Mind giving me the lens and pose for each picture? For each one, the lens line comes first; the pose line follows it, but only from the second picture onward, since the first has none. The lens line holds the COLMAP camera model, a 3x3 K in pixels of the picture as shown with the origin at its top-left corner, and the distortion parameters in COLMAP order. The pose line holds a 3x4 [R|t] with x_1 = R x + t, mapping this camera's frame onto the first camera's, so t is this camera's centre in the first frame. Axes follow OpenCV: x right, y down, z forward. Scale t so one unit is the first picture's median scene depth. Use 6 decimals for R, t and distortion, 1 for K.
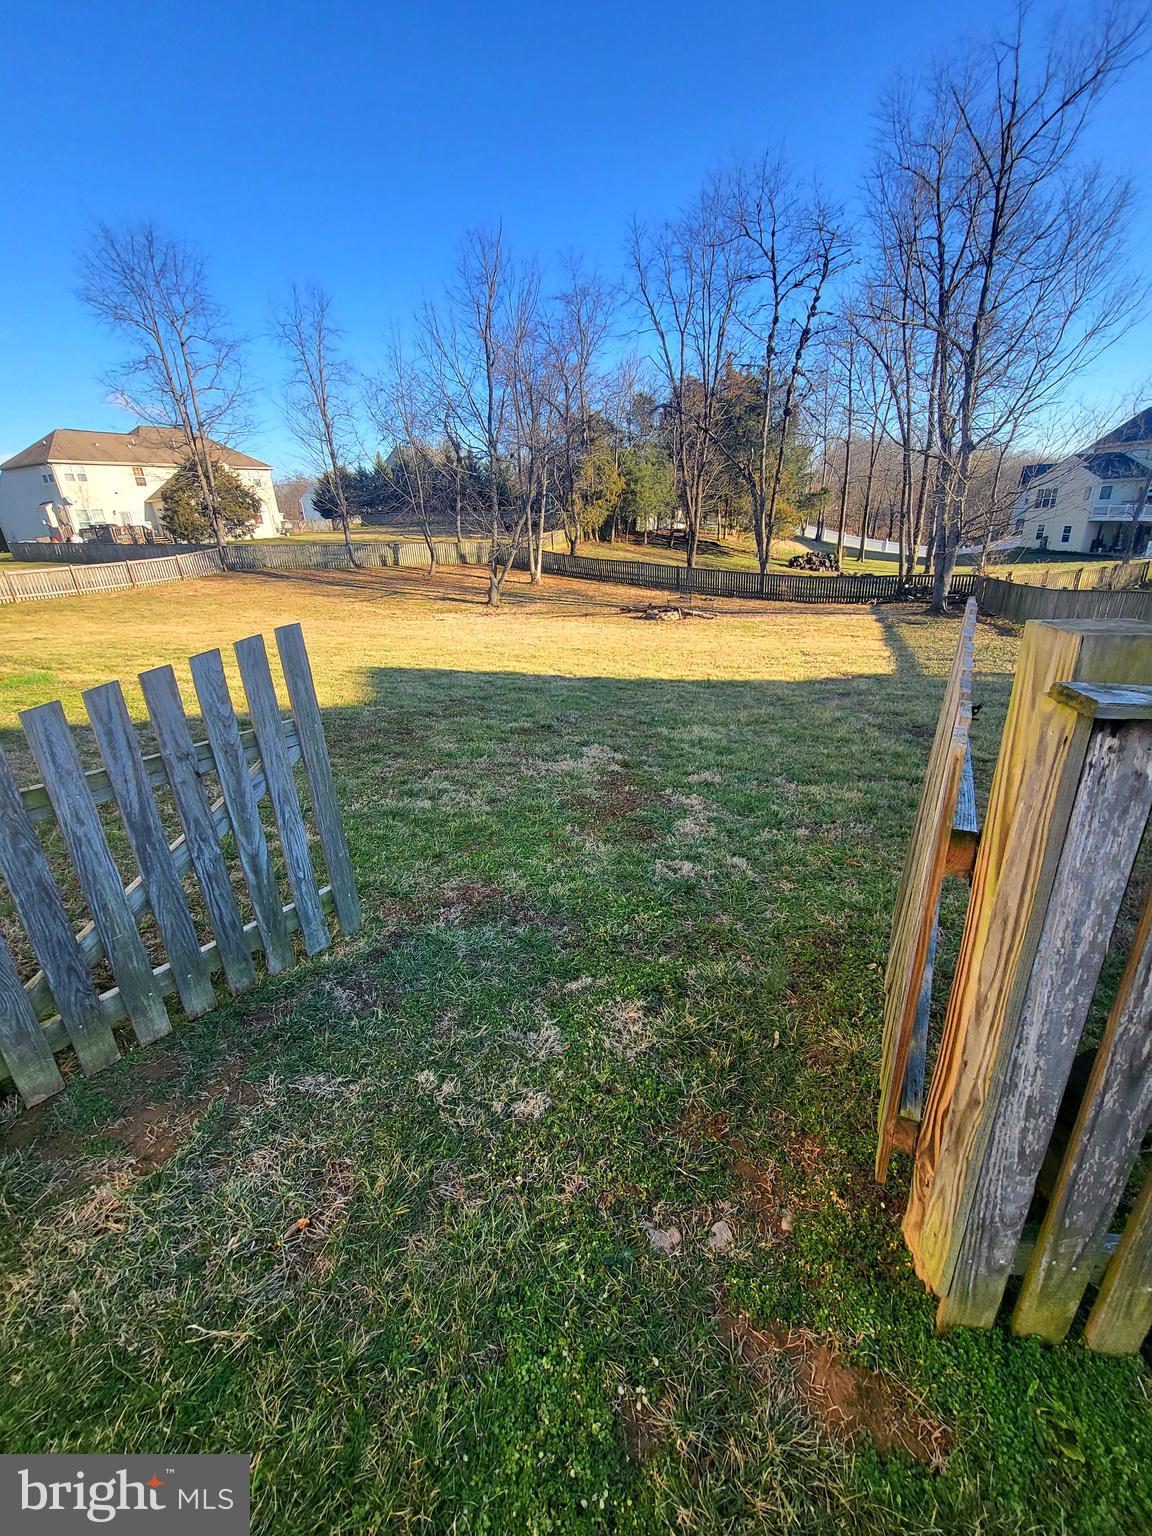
lens RADIAL K [[625.5, 0, 576.0], [0, 625.5, 768.0], [0, 0, 1]] dist [0.002047, 0.000708]
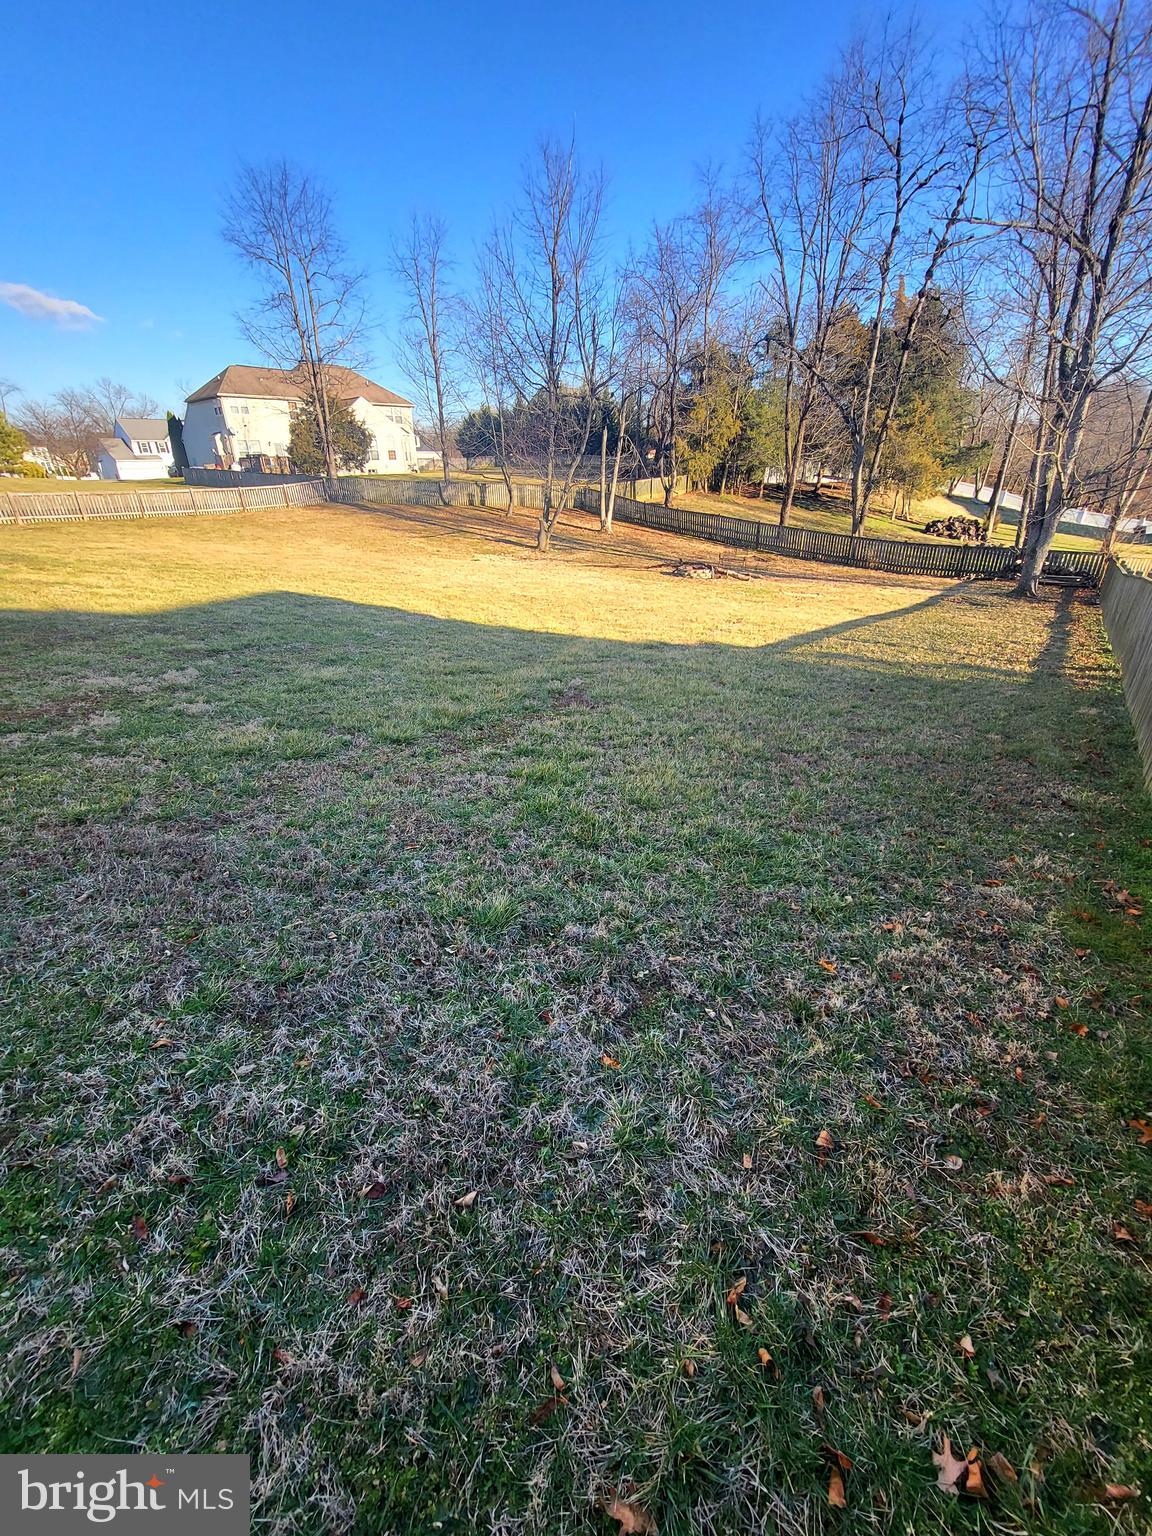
lens RADIAL K [[625.5, 0, 576.0], [0, 625.5, 768.0], [0, 0, 1]] dist [0.002047, 0.000708]
pose [[0.962468, 0.149446, -0.226540, 0.164242], [-0.133423, 0.987446, 0.084555, -0.008794], [0.236332, -0.051156, 0.970325, 0.029614]]
